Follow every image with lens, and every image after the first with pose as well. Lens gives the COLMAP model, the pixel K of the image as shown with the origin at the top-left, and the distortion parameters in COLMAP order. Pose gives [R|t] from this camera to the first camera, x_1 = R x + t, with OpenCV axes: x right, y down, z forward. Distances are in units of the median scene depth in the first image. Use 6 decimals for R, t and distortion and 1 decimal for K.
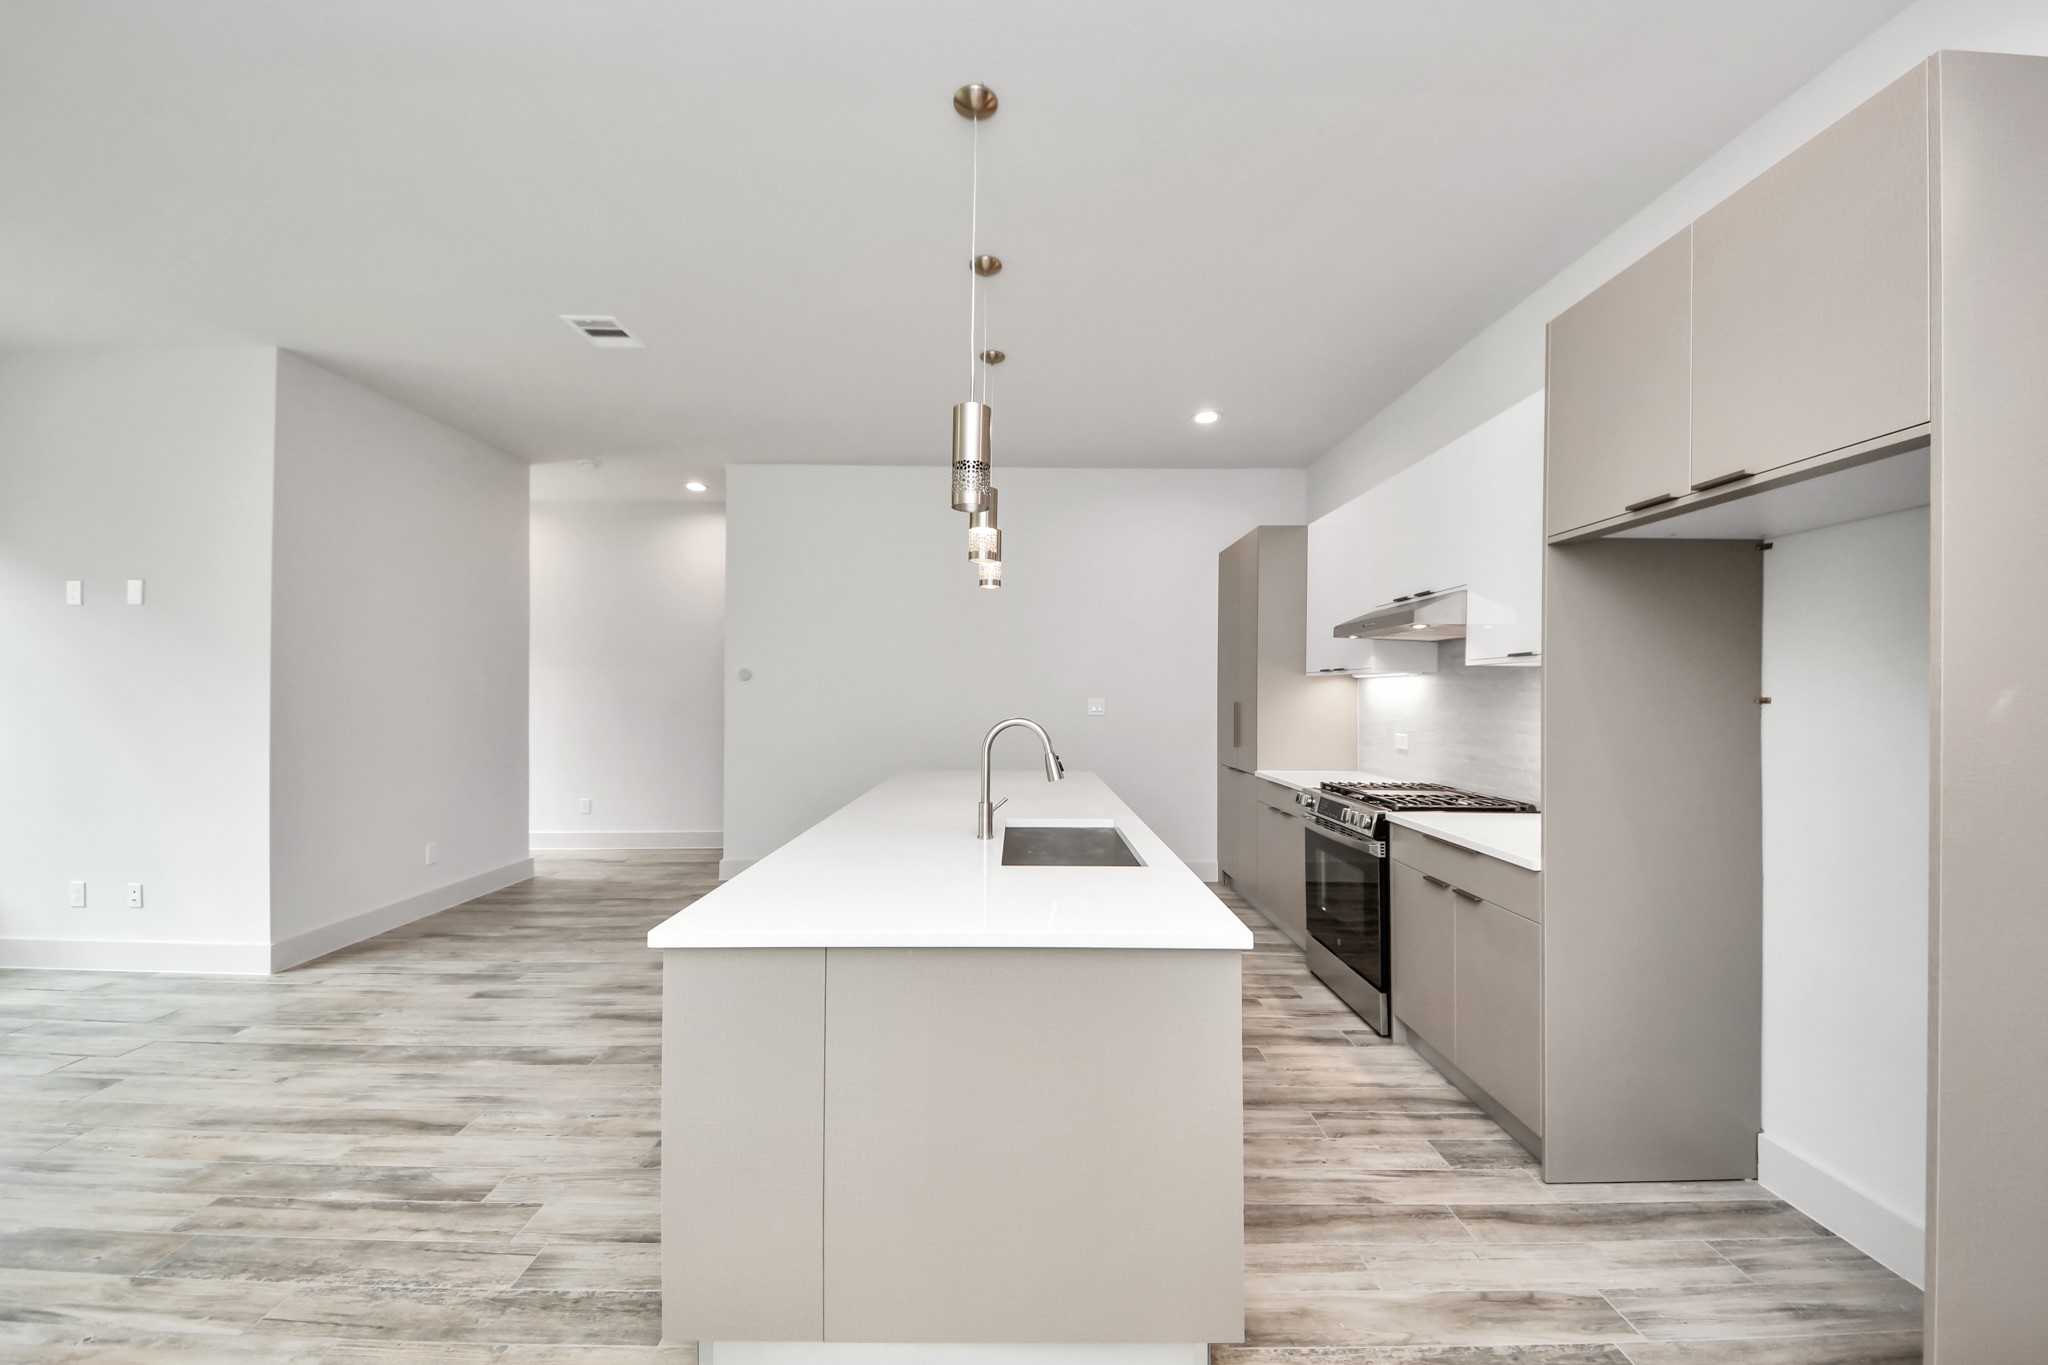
lens RADIAL K [[746.7, 0, 1018.3], [0, 746.7, 686.0], [0, 0, 1]] dist [0.000144, -0.009431]
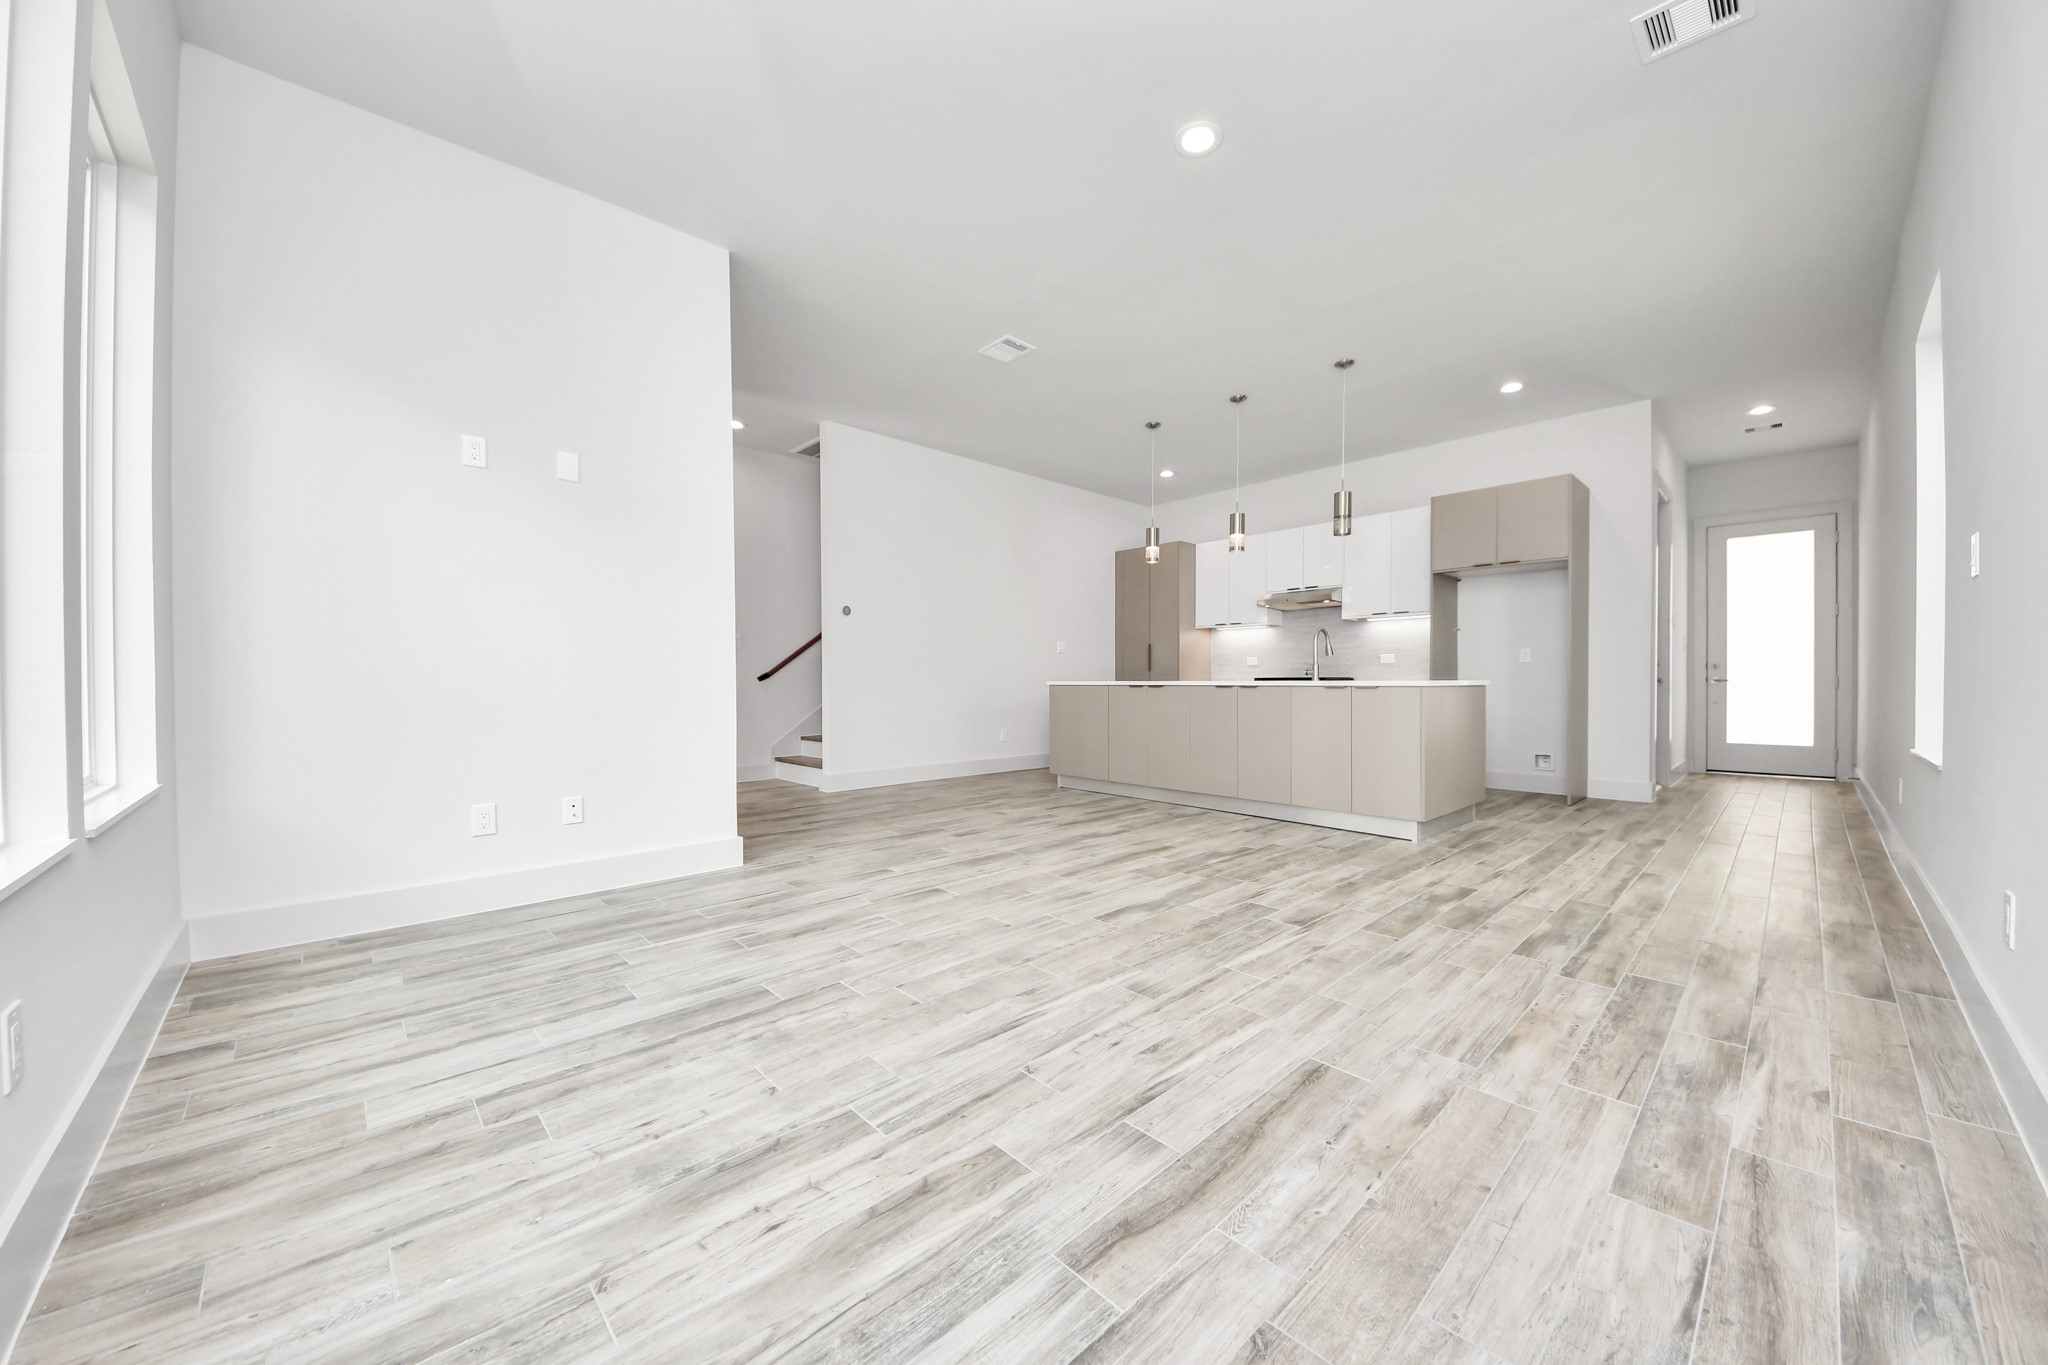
lens RADIAL K [[746.7, 0, 1018.3], [0, 746.7, 686.0], [0, 0, 1]] dist [0.000144, -0.009431]
pose [[0.734619, -0.008841, 0.678422, -1.769606], [0.004425, 0.999956, 0.008240, 0.163874], [-0.678465, -0.003051, 0.734626, -0.034140]]
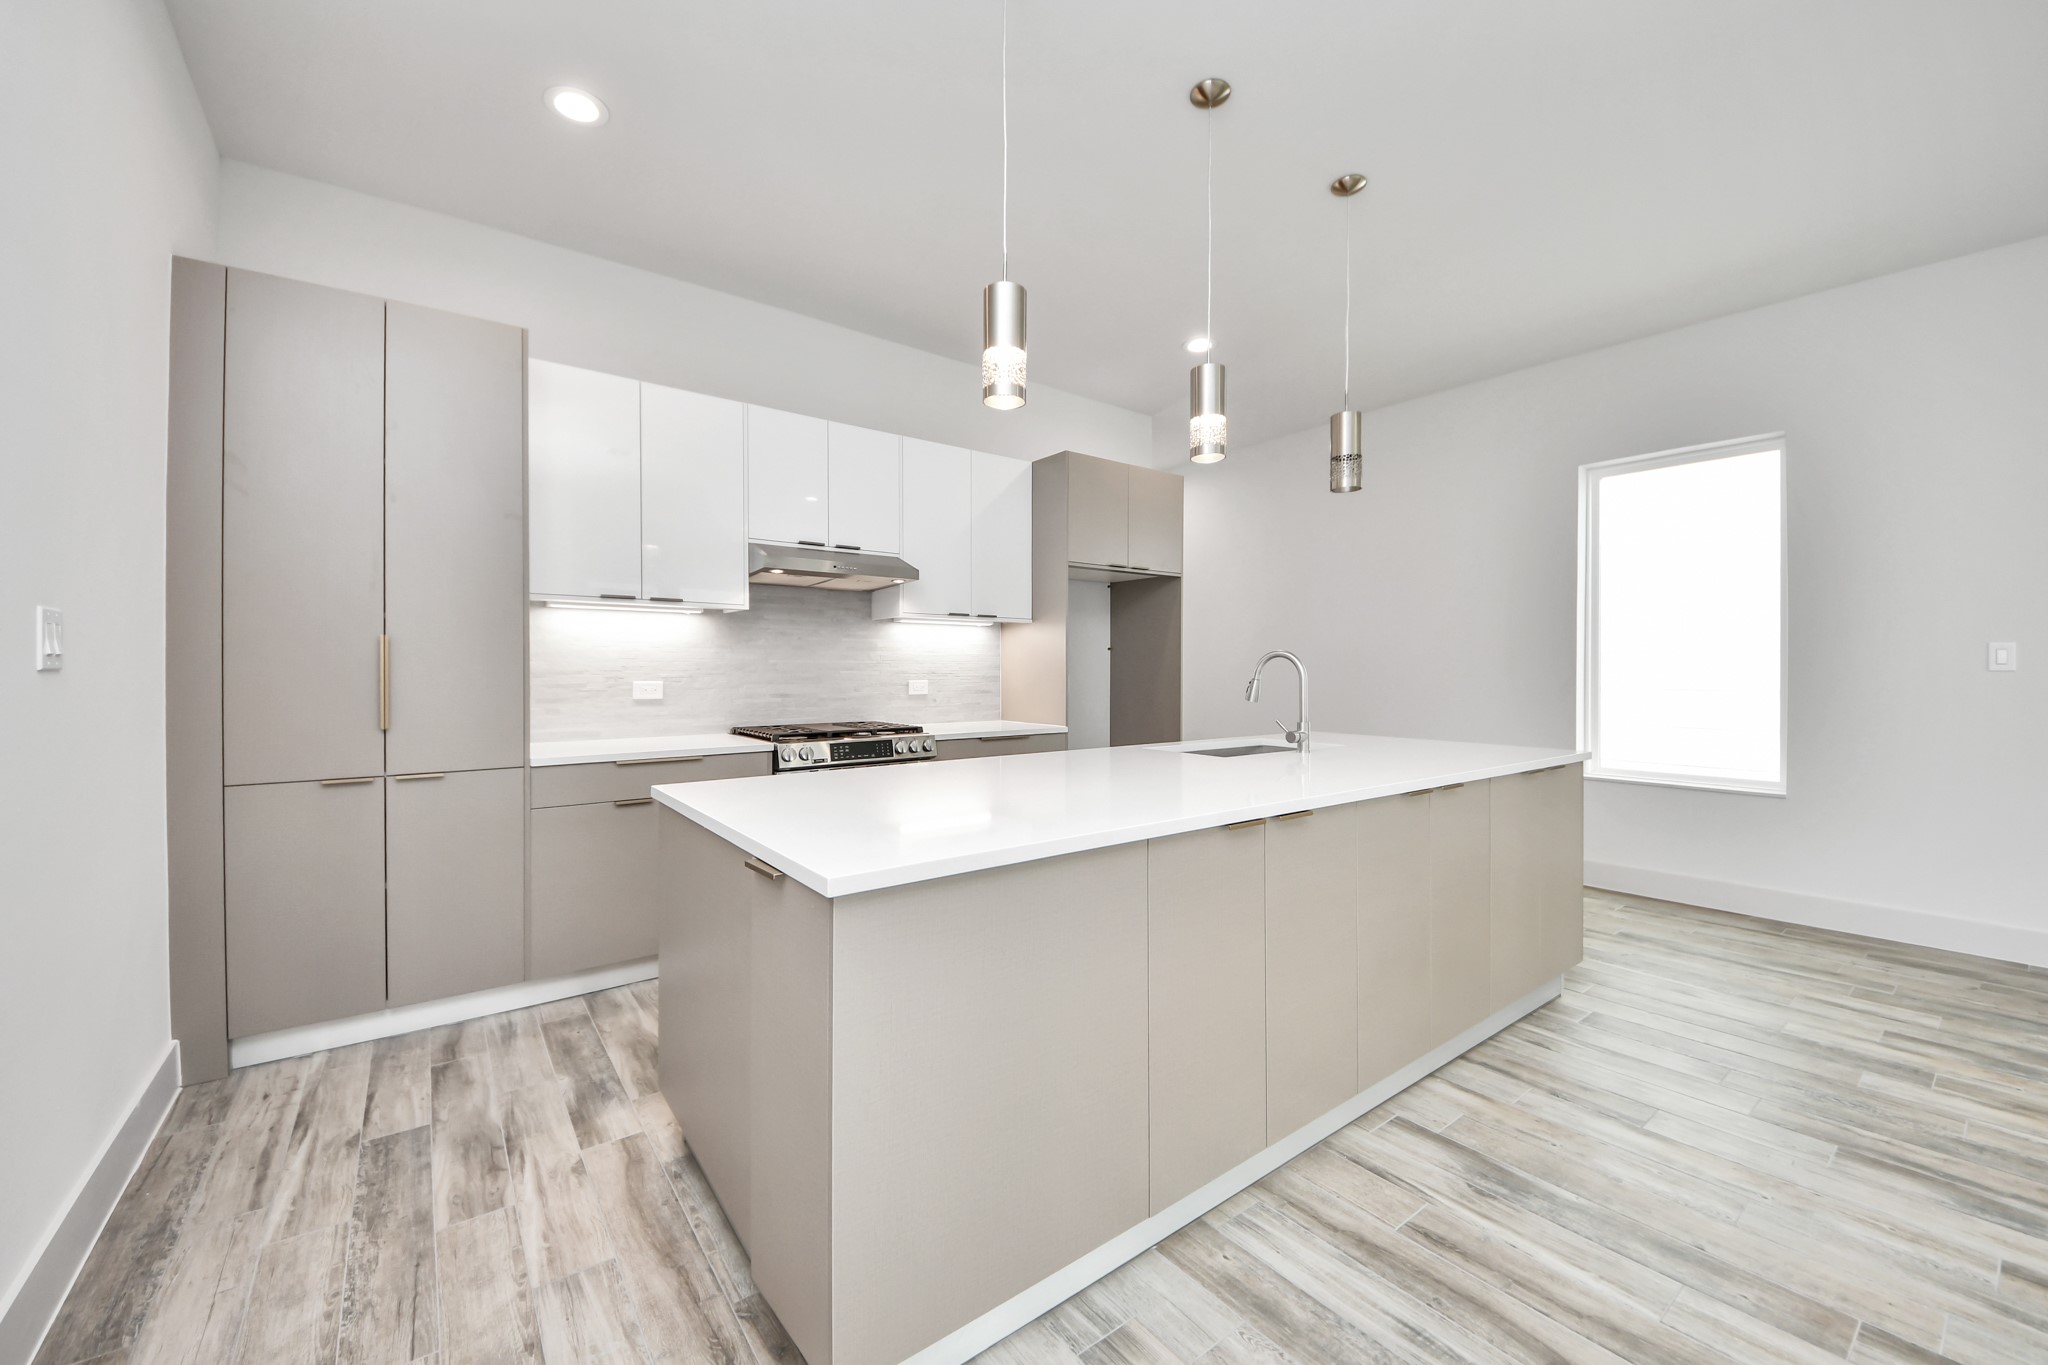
lens RADIAL K [[787.2, 0, 1020.0], [0, 787.2, 677.0], [0, 0, 1]] dist [0.000484, -0.007132]
pose [[-0.600798, -0.009507, 0.799344, -0.605273], [-0.008060, 0.999950, 0.005835, 0.069552], [-0.799360, -0.002937, -0.600845, 1.658379]]
